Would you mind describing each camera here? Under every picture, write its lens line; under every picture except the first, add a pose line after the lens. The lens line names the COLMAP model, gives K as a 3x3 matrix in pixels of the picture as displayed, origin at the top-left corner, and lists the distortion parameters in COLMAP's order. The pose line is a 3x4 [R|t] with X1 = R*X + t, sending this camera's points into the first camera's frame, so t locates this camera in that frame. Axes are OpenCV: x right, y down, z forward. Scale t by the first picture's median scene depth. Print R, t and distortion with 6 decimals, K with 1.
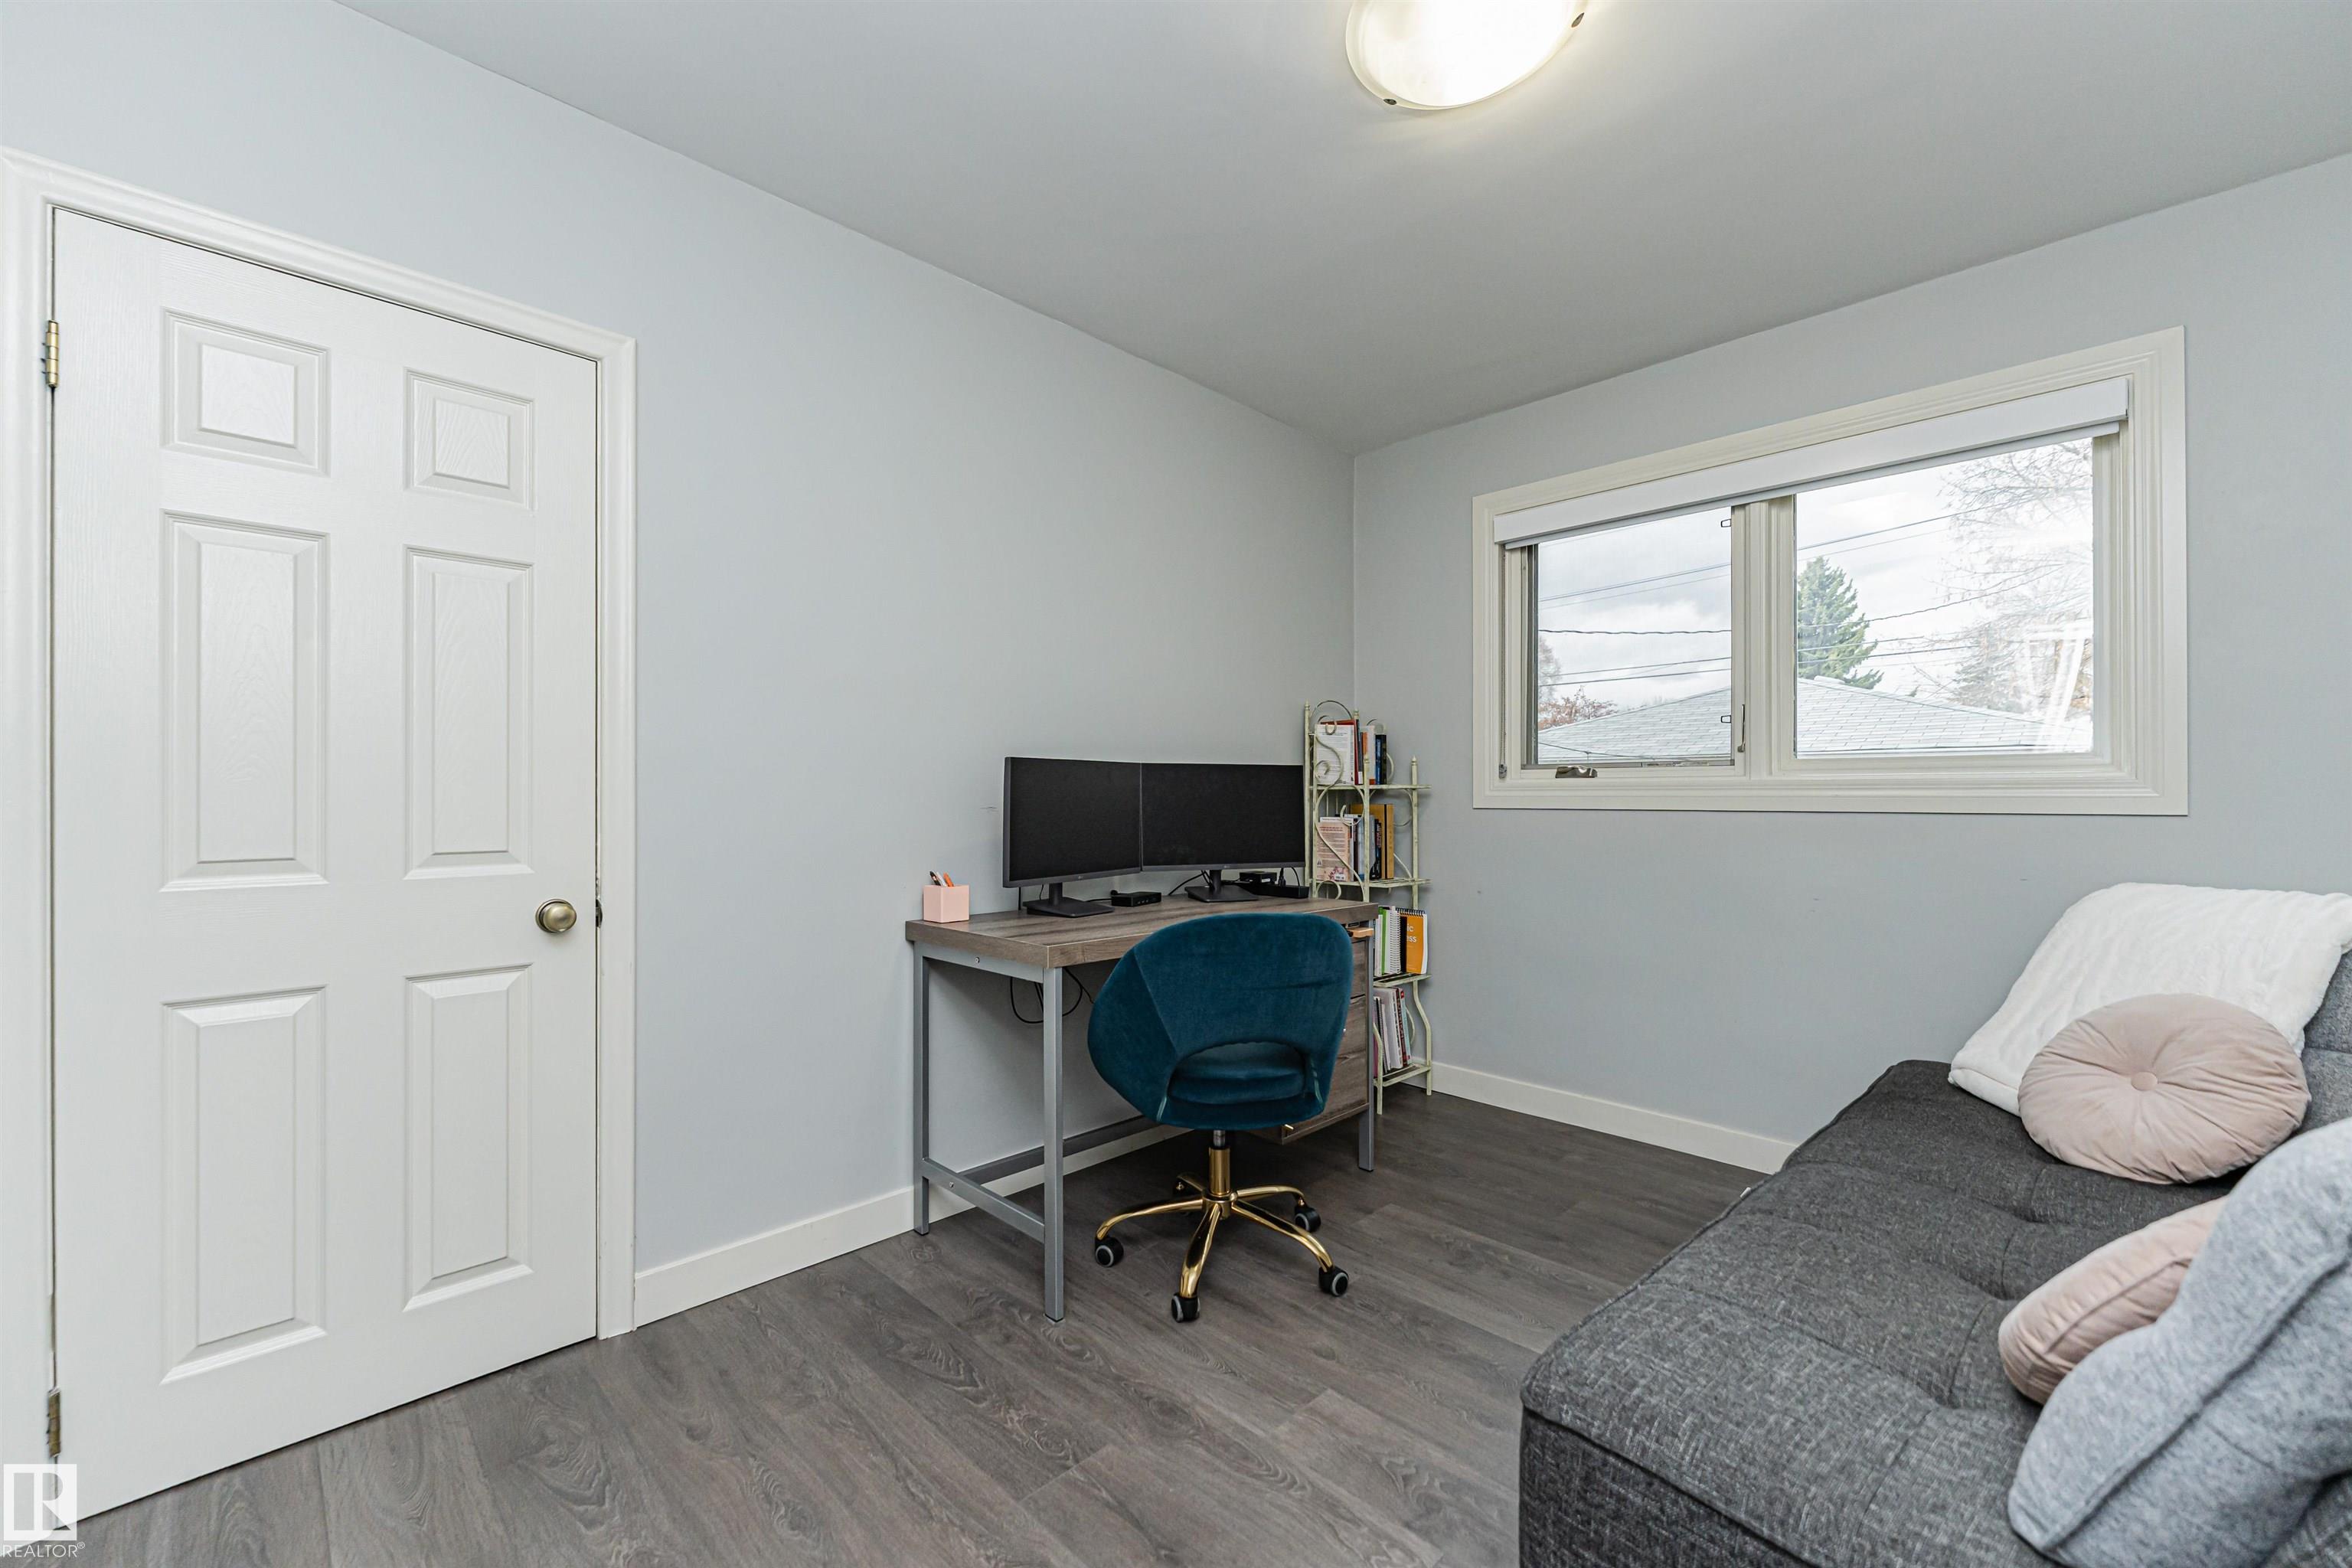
lens RADIAL K [[951.4, 0, 1166.3], [0, 951.4, 788.1], [0, 0, 1]] dist [-0.001364, -0.000389]
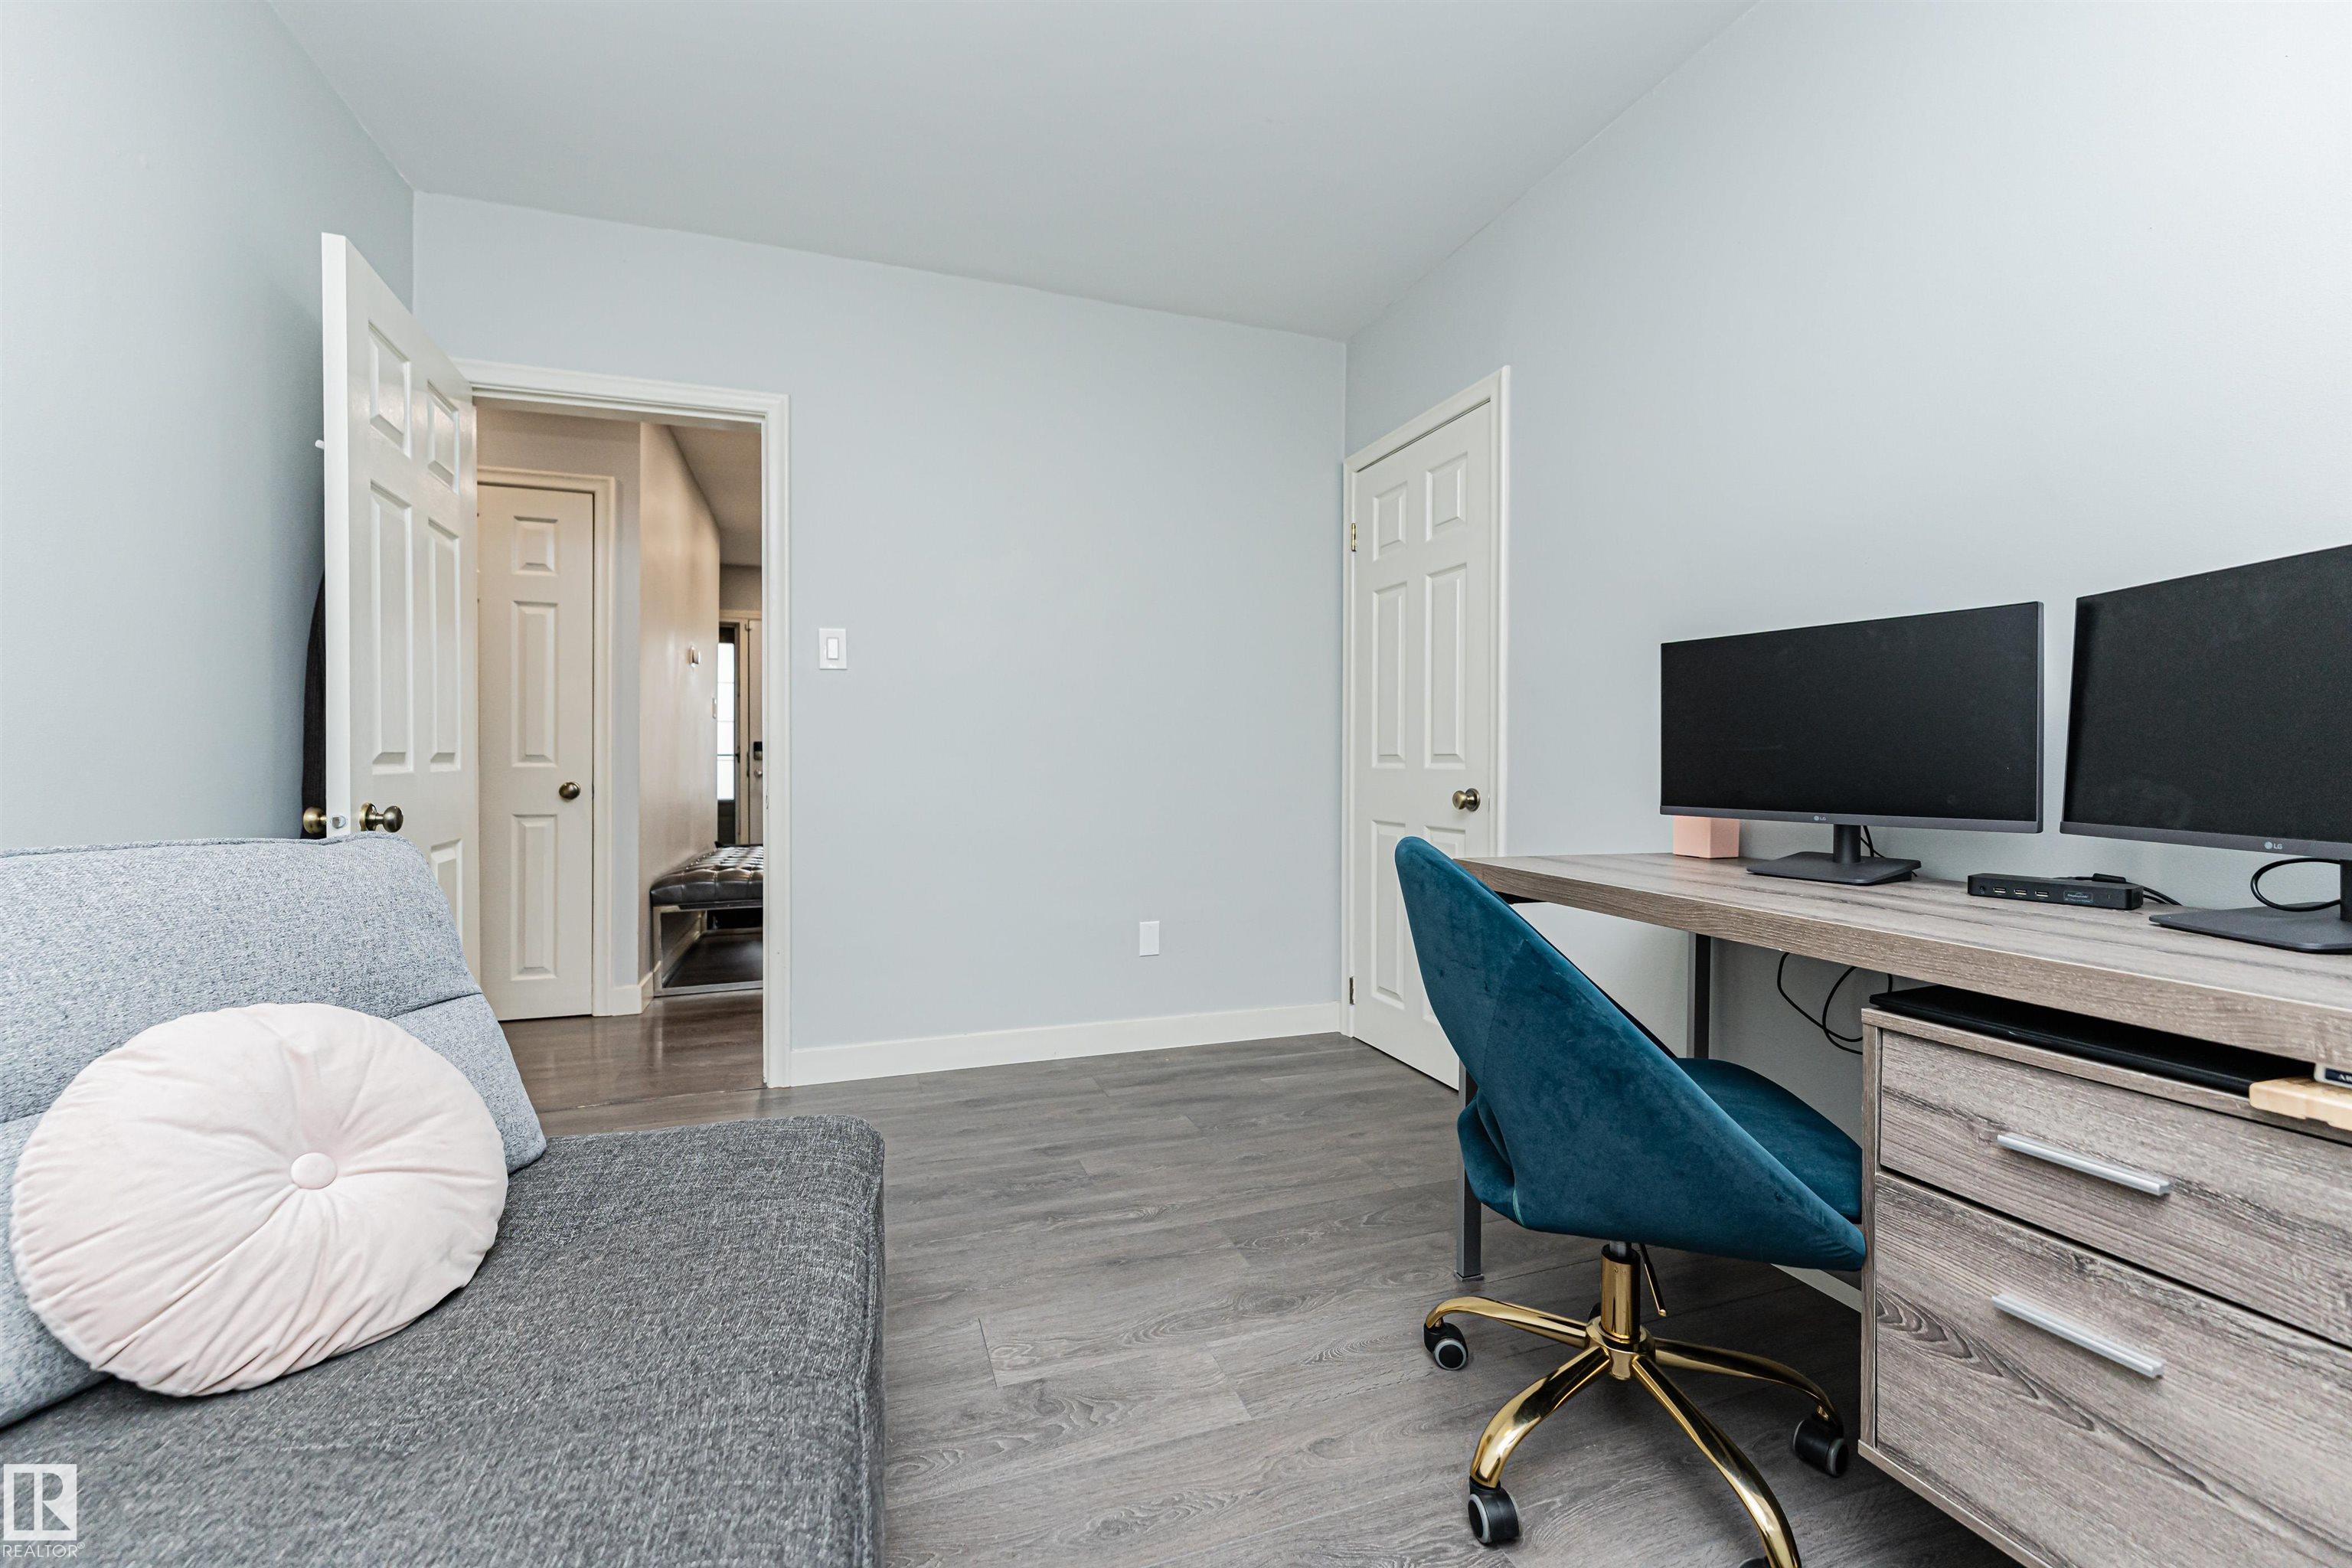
lens RADIAL K [[968.0, 0, 1169.6], [0, 968.0, 768.7], [0, 0, 1]] dist [-0.001027, -0.000130]
pose [[-0.432956, 0.006470, -0.901392, 1.001087], [0.000385, 0.999975, 0.006993, 0.091821], [0.901415, 0.002681, -0.432948, 1.391987]]
